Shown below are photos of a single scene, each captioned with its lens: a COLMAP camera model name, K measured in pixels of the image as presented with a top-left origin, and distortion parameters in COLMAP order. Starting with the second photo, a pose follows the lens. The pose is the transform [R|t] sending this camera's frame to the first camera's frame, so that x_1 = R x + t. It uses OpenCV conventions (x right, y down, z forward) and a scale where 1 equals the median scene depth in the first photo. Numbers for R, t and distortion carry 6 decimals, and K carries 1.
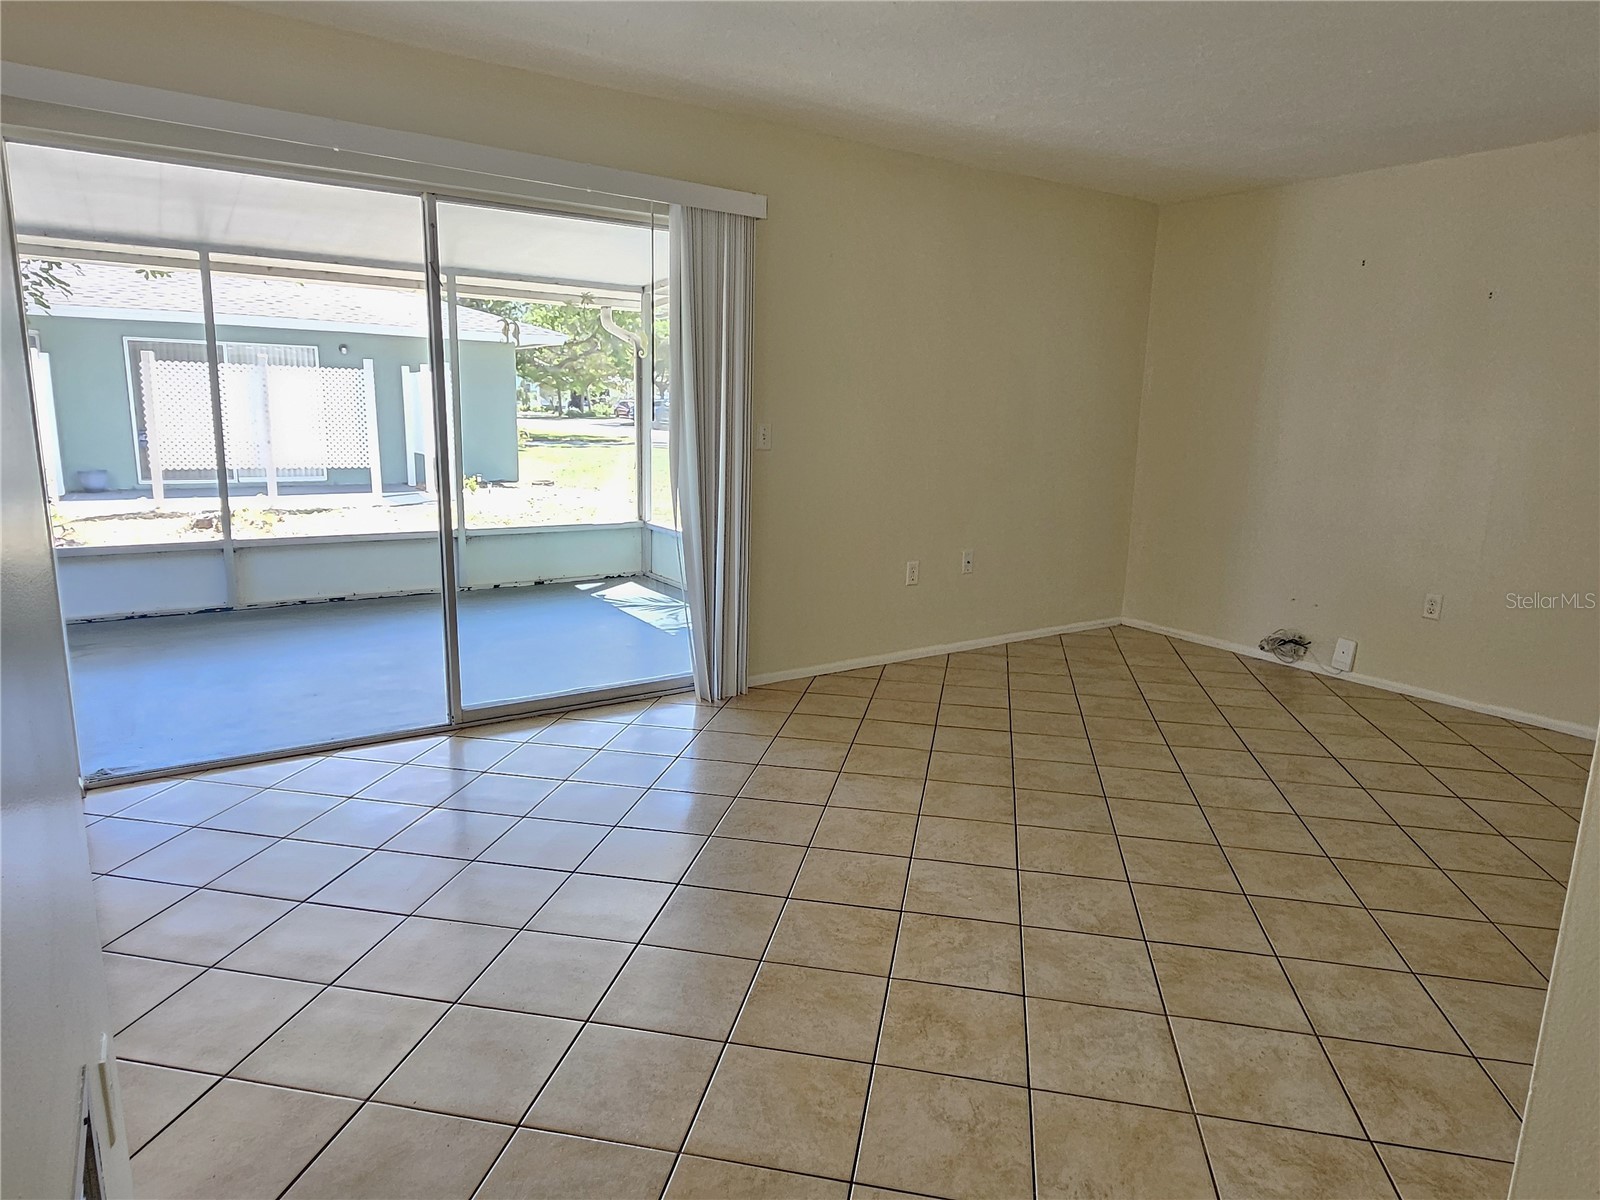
lens RADIAL K [[962.0, 0, 806.8], [0, 962.0, 599.9], [0, 0, 1]] dist [0.003694, -0.001830]
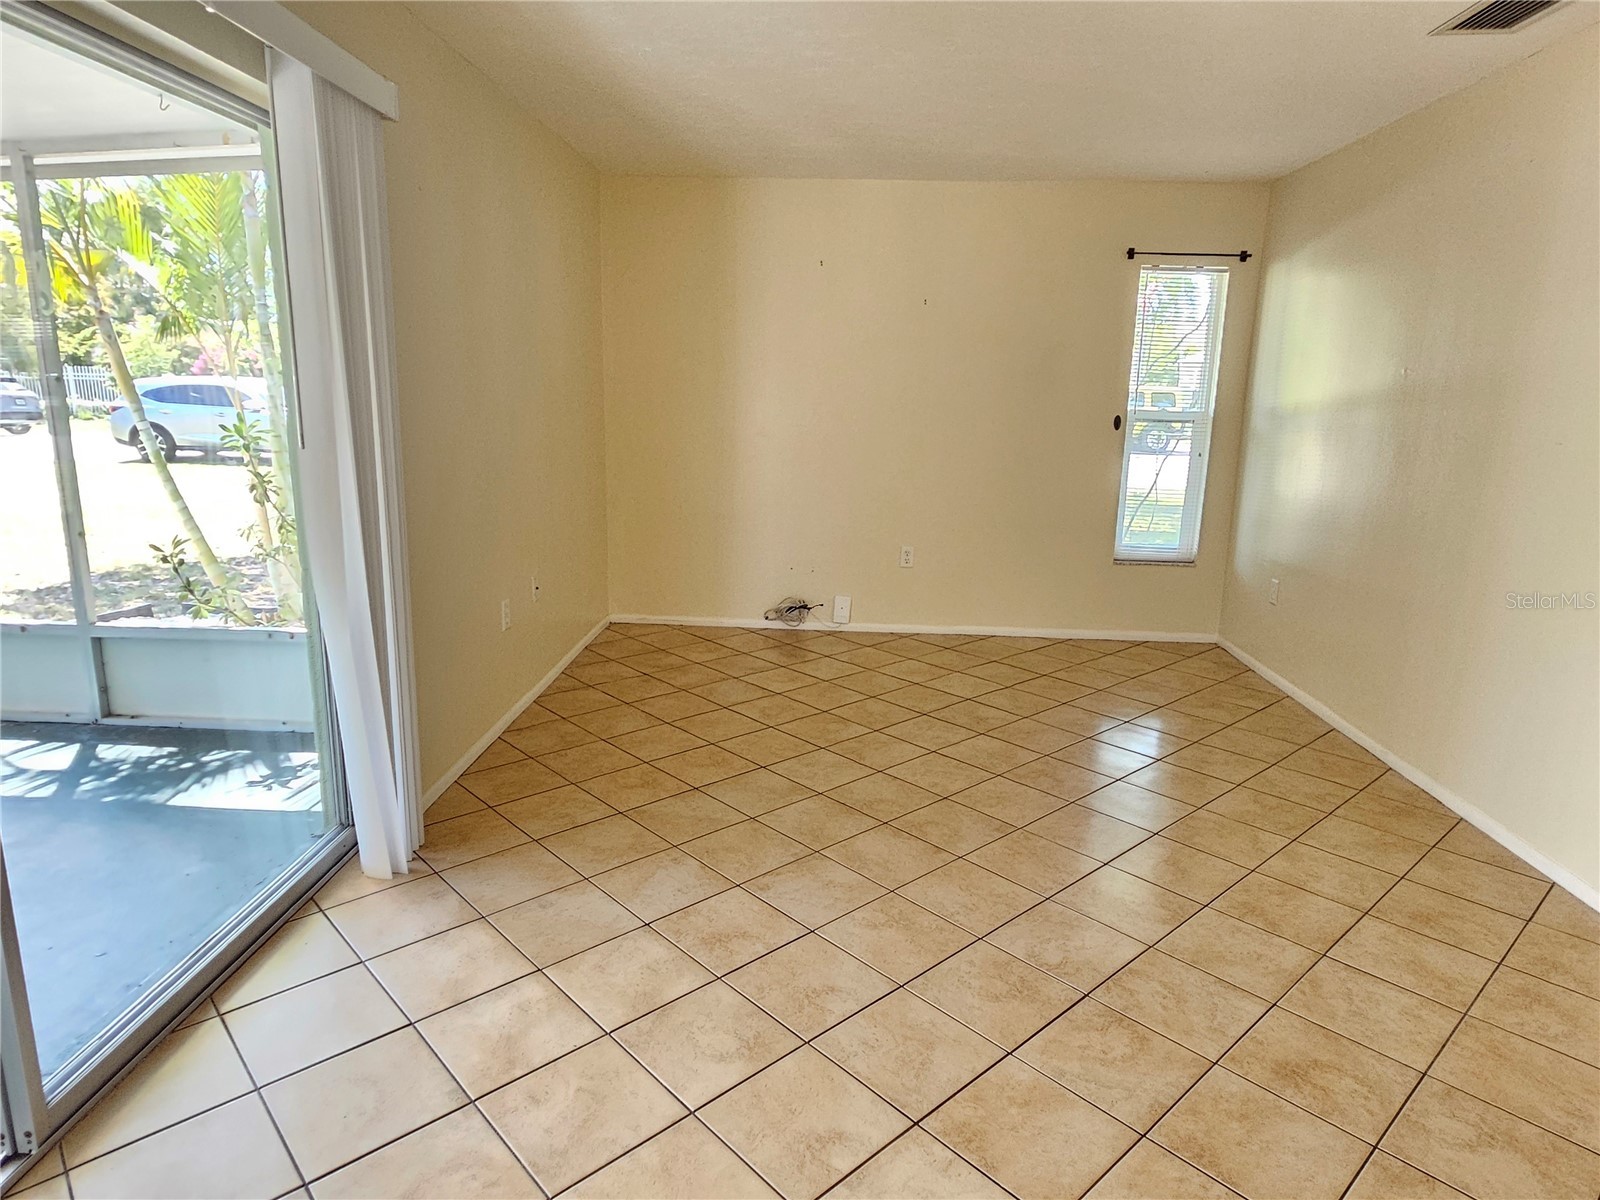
lens RADIAL K [[962.0, 0, 801.3], [0, 962.0, 598.7], [0, 0, 1]] dist [0.003694, -0.001830]
pose [[0.597034, -0.185266, 0.780530, -0.411454], [0.153752, 0.981356, 0.115328, -0.108303], [-0.787344, 0.051153, 0.614388, 0.384018]]
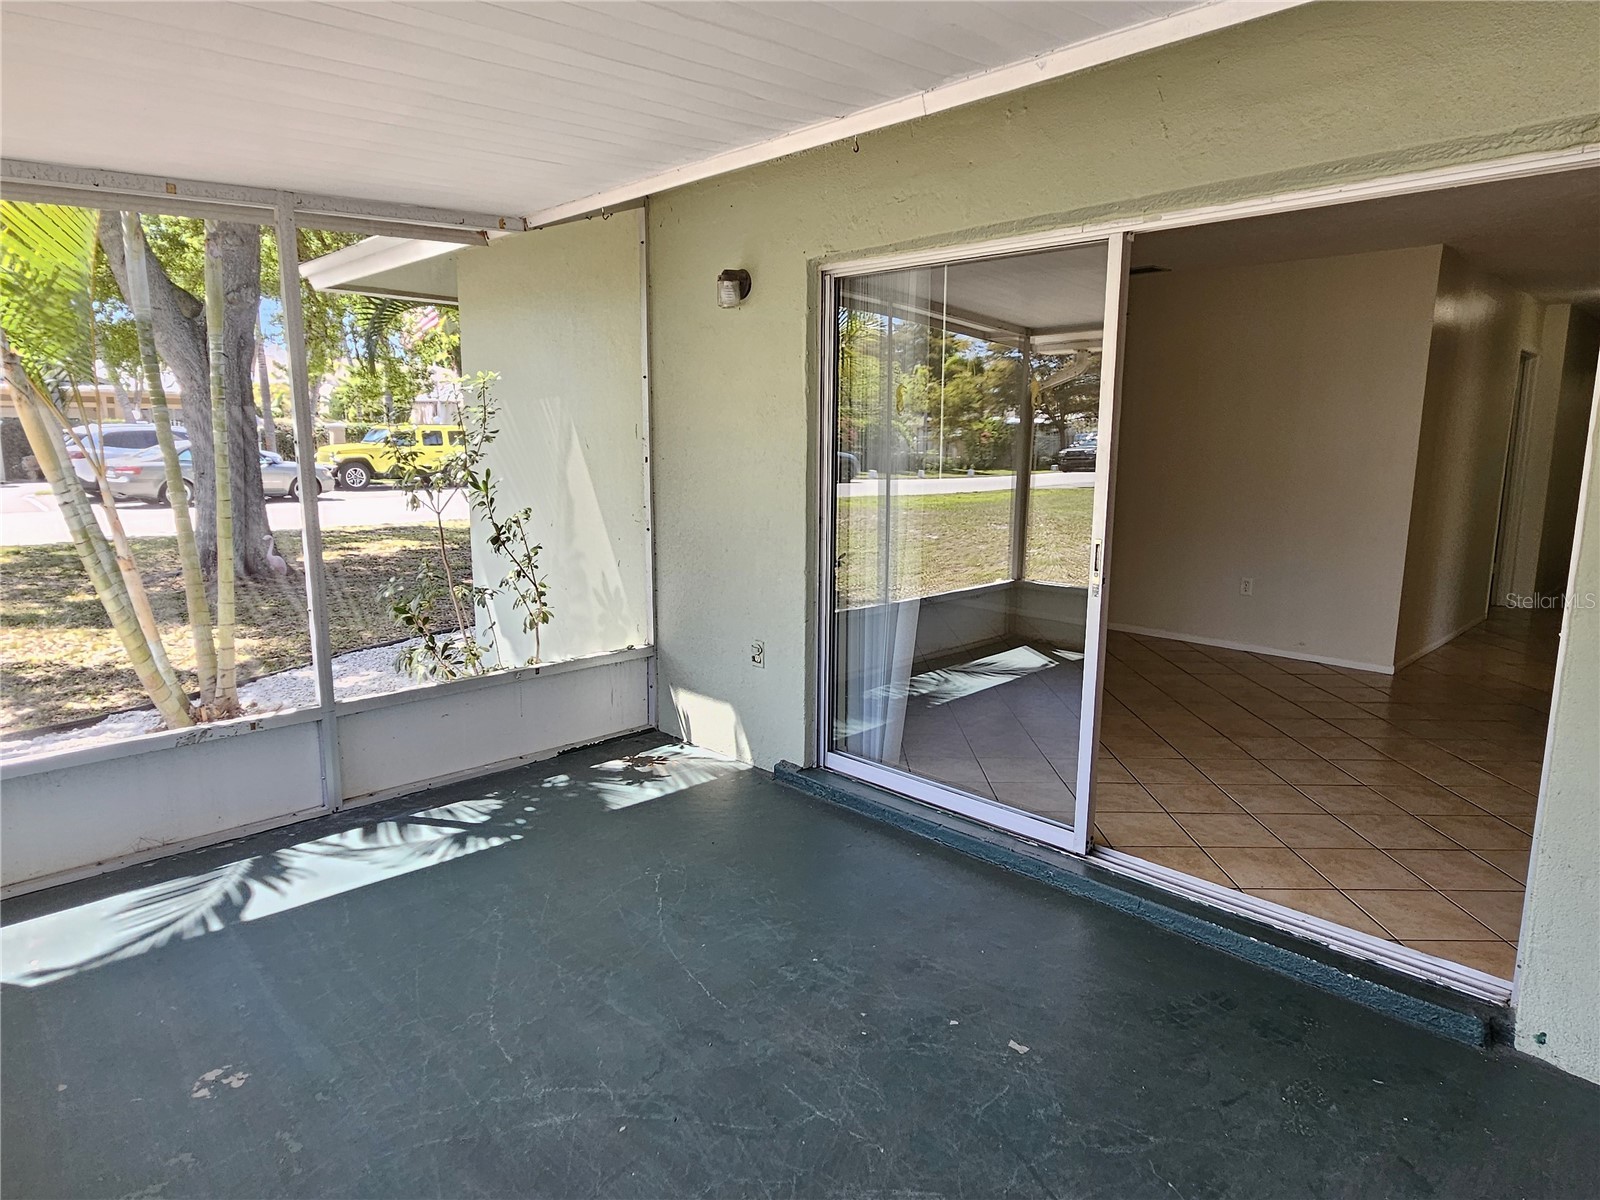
lens RADIAL K [[962.0, 0, 804.2], [0, 962.0, 596.8], [0, 0, 1]] dist [0.003694, -0.001830]
pose [[-0.187240, -0.193585, 0.963050, -1.002536], [0.184184, 0.956083, 0.227995, -0.297192], [-0.964892, 0.220069, -0.143362, 1.198629]]
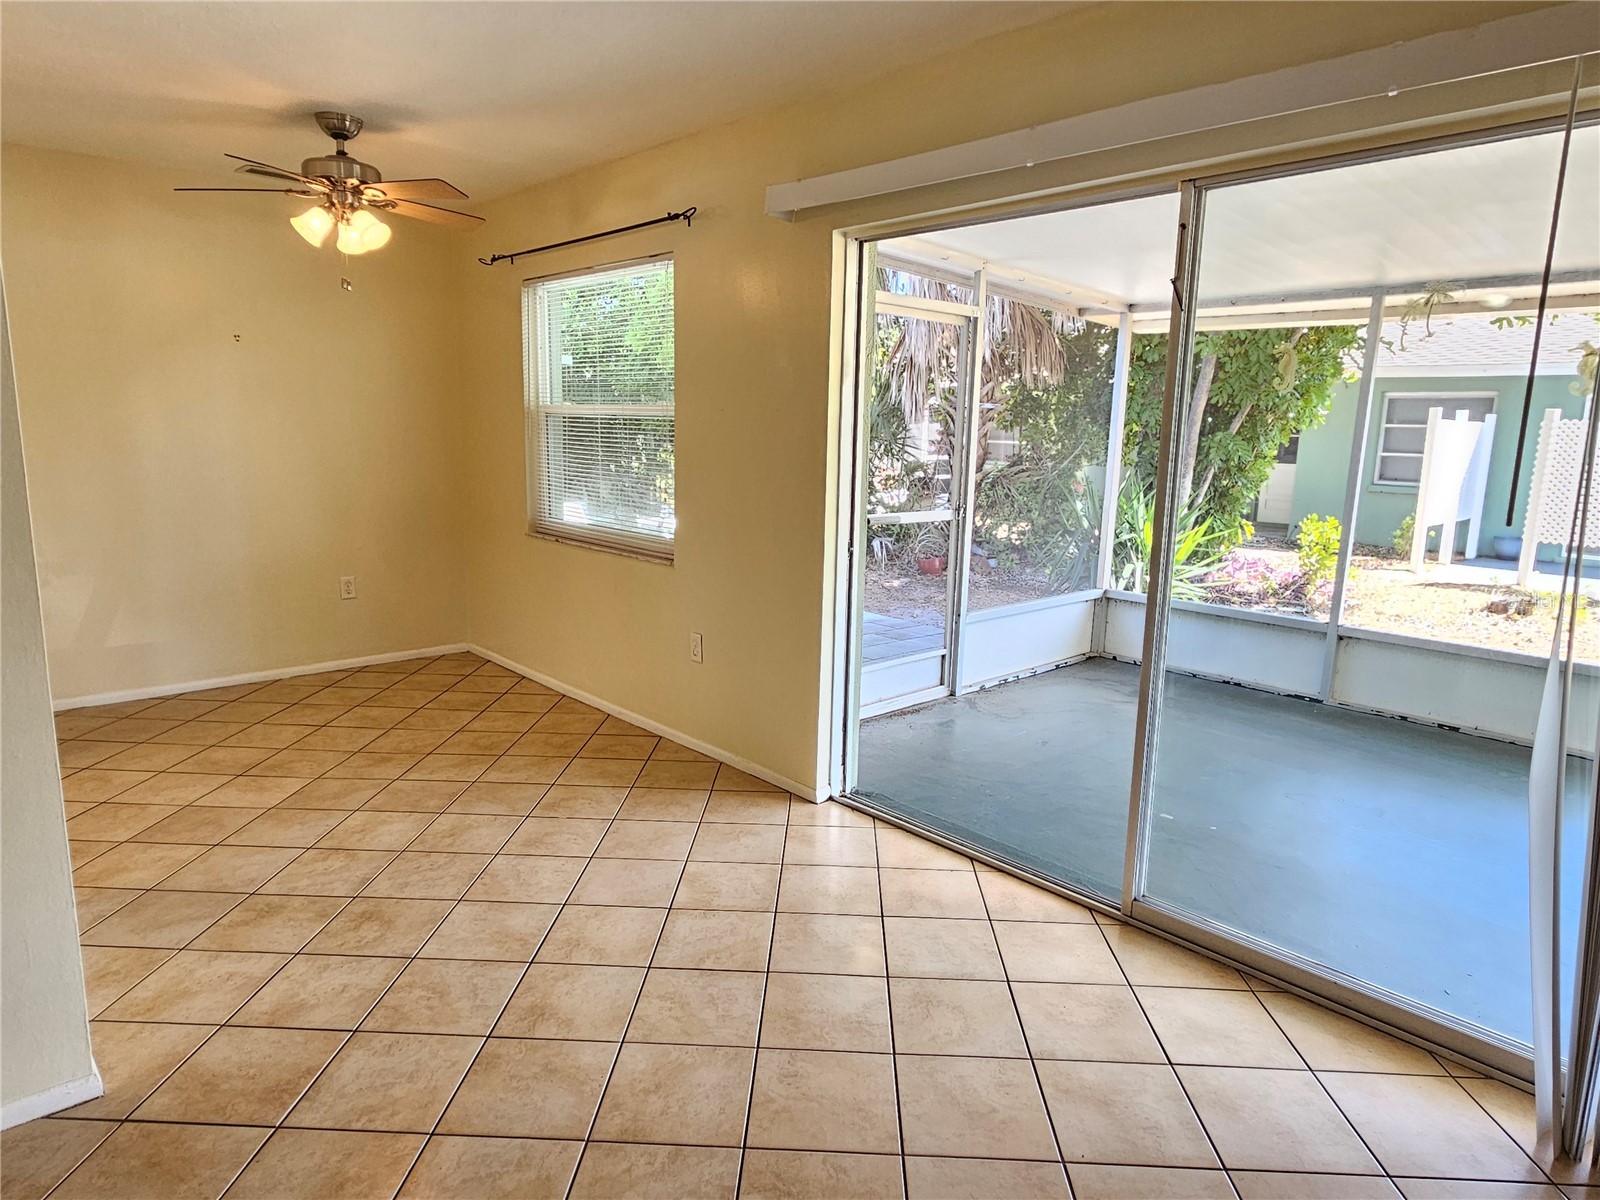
lens RADIAL K [[962.0, 0, 805.3], [0, 962.0, 596.2], [0, 0, 1]] dist [0.003694, -0.001830]
pose [[0.151277, 0.152622, -0.976638, 0.242908], [-0.214899, 0.969456, 0.118213, -0.123544], [0.964849, 0.191996, 0.179455, 0.536294]]
